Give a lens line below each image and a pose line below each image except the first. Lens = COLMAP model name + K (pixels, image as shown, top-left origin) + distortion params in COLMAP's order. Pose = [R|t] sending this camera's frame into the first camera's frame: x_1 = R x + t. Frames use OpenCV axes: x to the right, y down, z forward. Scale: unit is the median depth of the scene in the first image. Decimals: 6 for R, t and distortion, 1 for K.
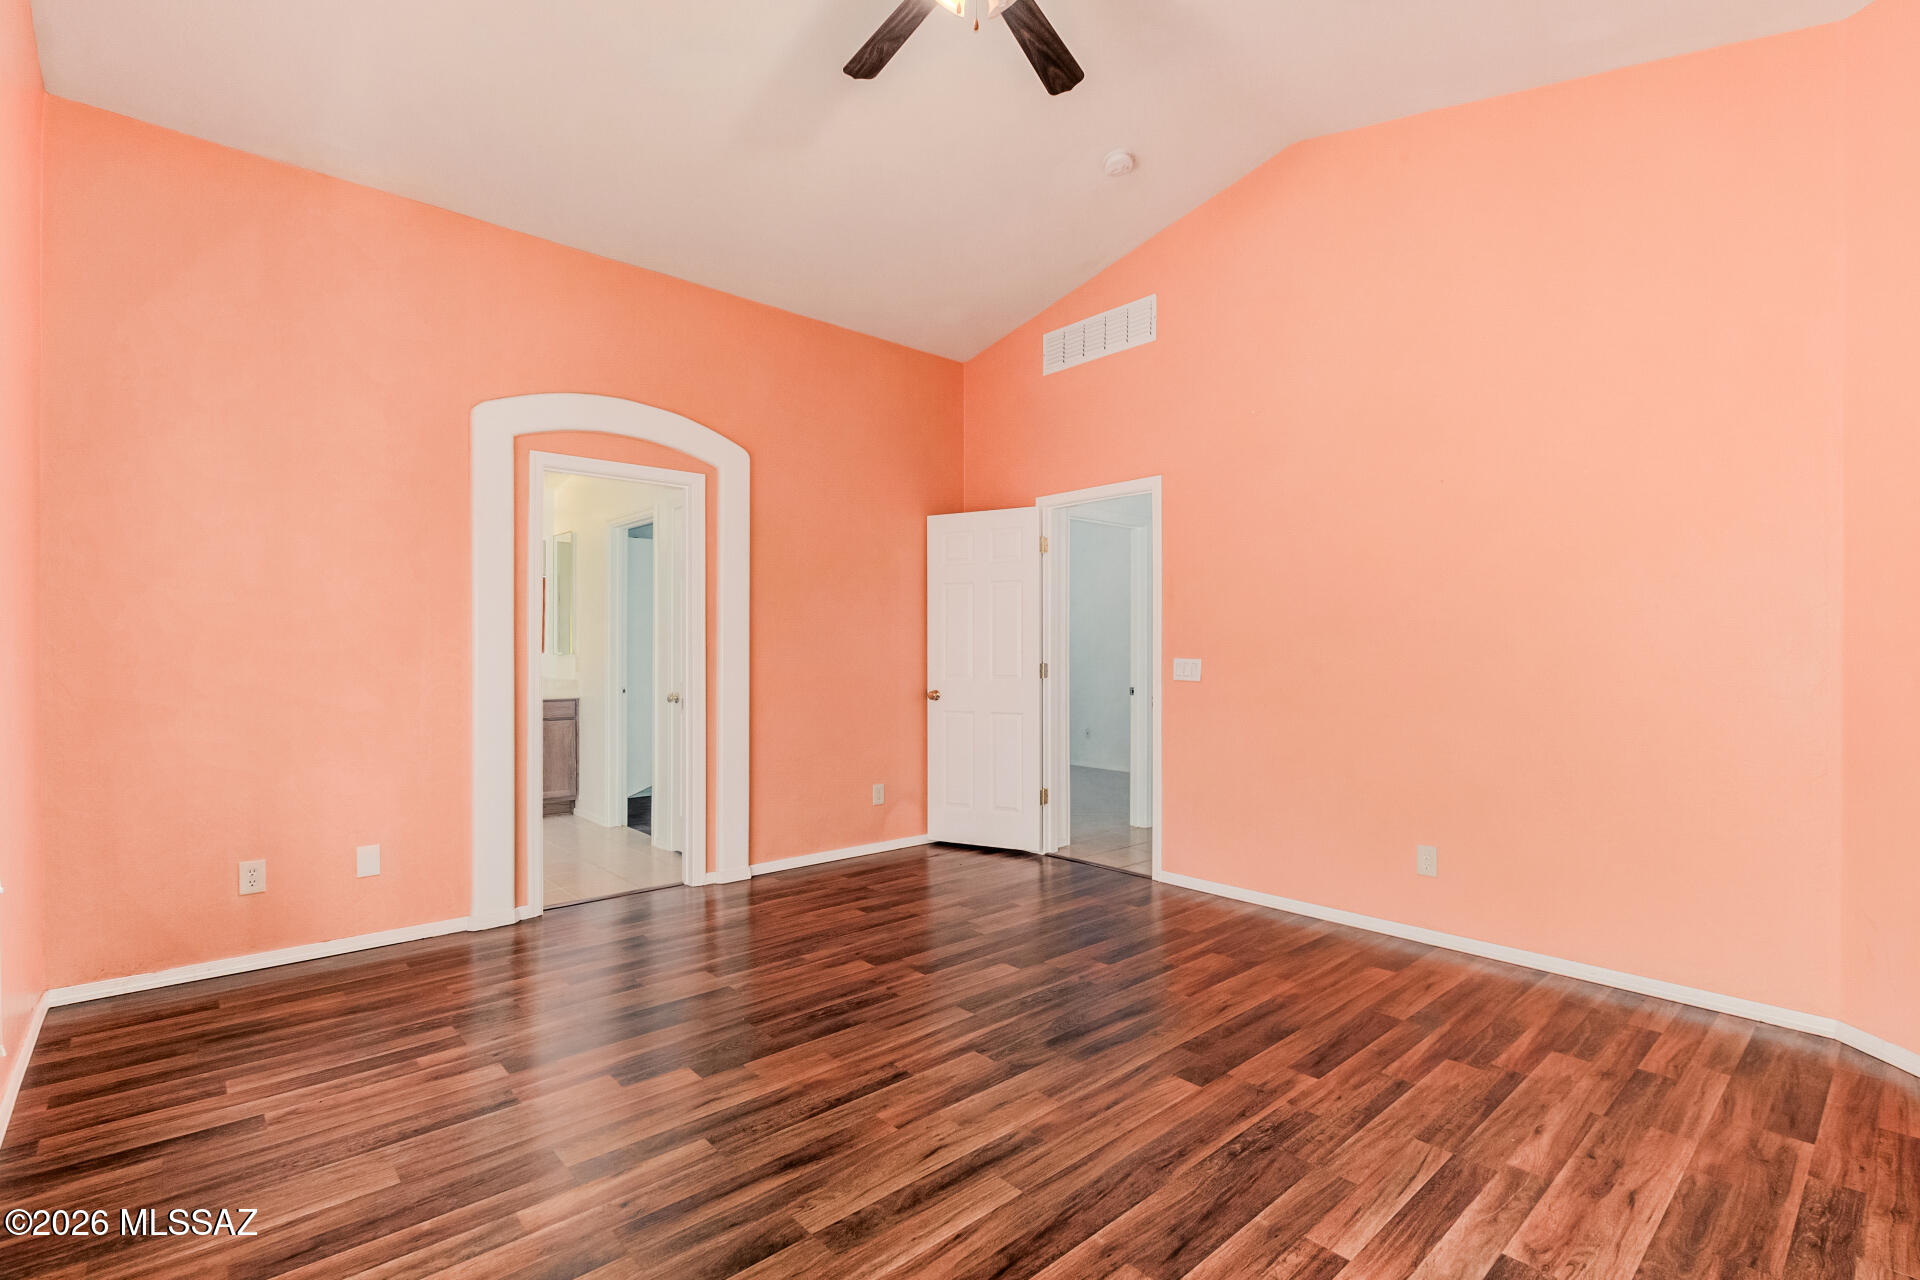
lens RADIAL K [[890.1, 0, 960.6], [0, 890.1, 644.9], [0, 0, 1]] dist [0.011204, -0.004939]
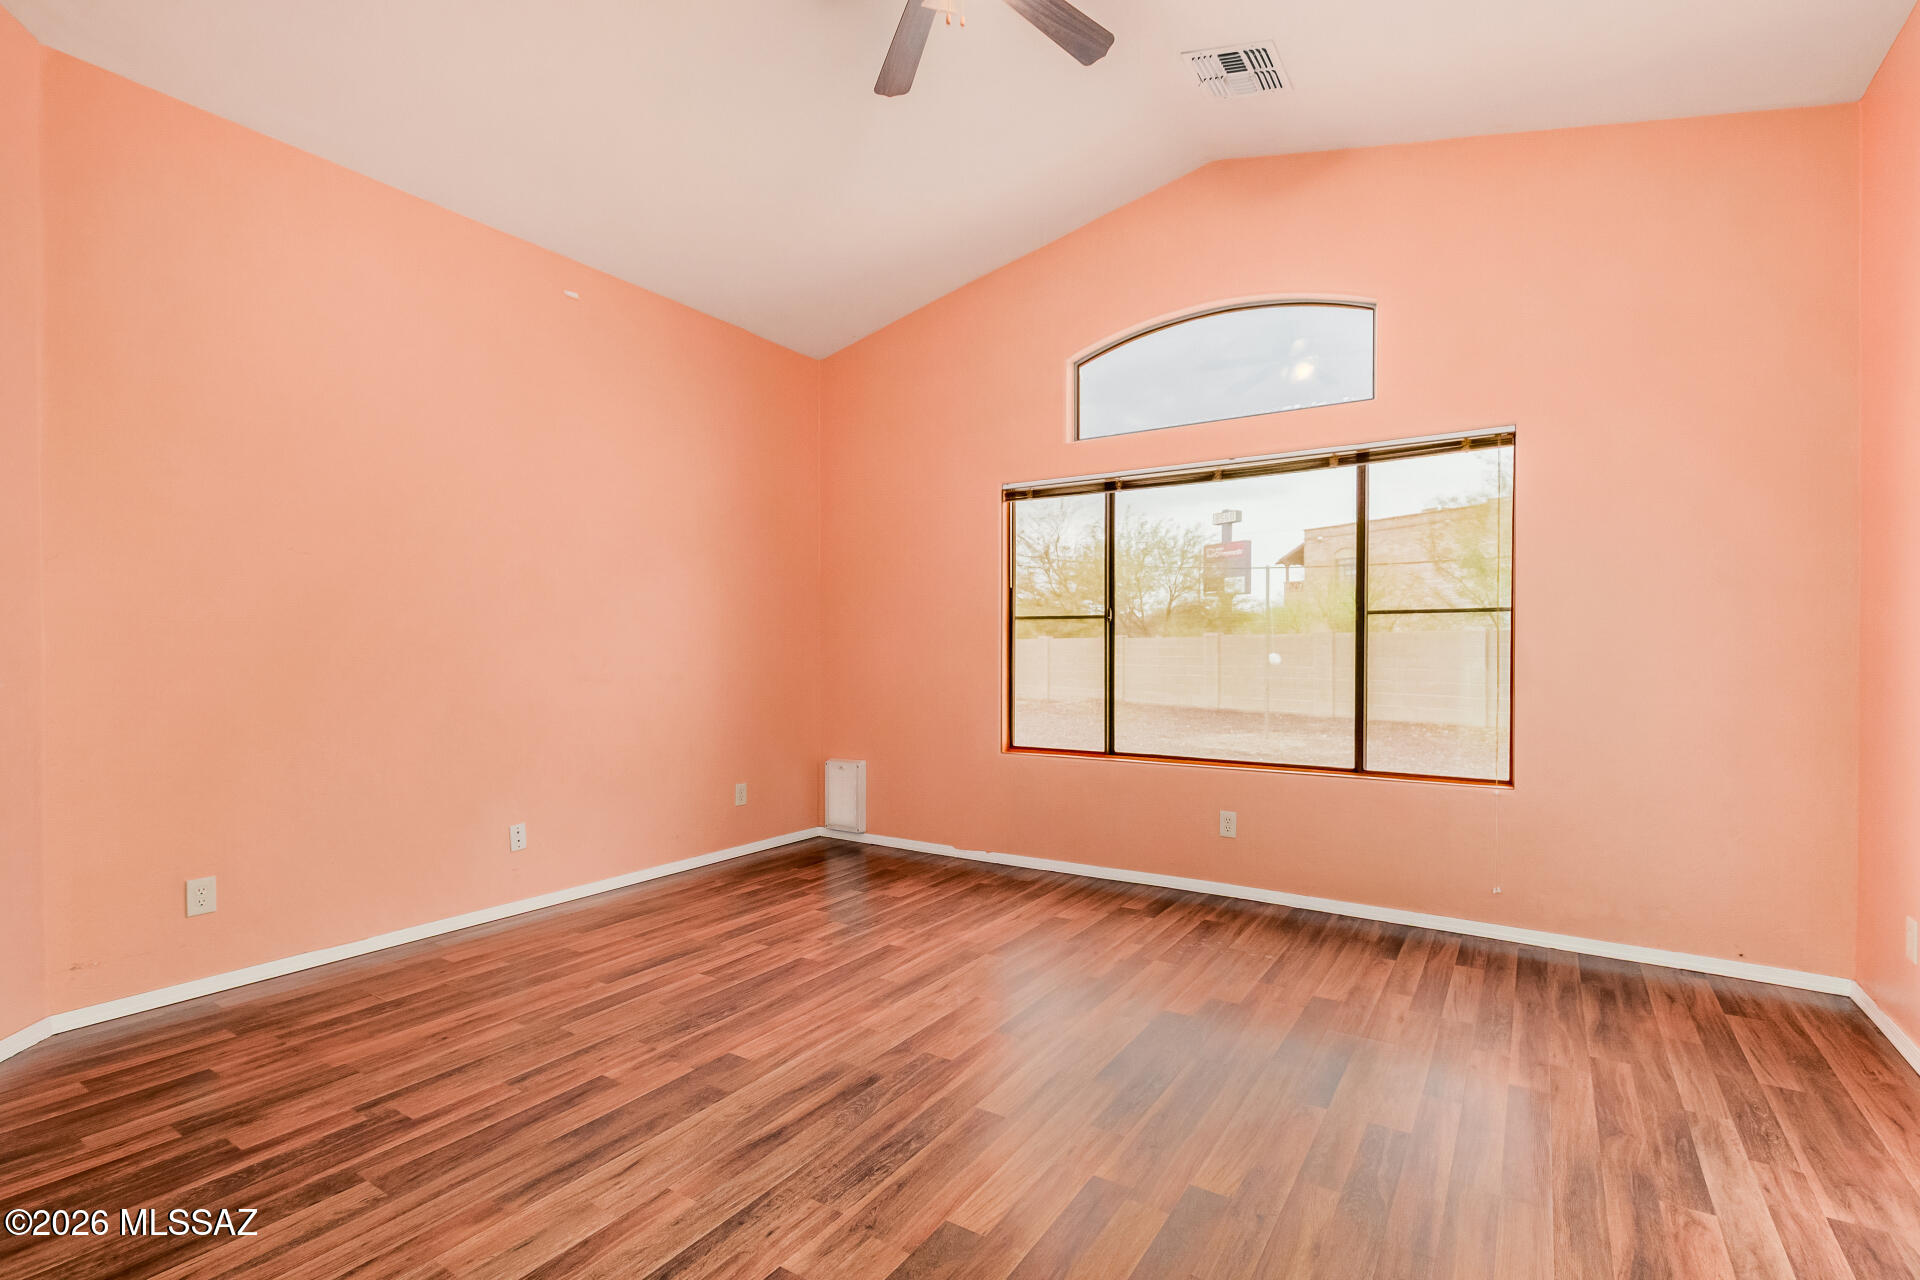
lens RADIAL K [[890.1, 0, 959.2], [0, 890.1, 645.9], [0, 0, 1]] dist [0.011204, -0.004939]
pose [[-0.967624, -0.003850, -0.252367, 0.267292], [-0.000379, 0.999905, -0.013799, 0.022295], [0.252396, -0.013257, -0.967533, 2.056434]]
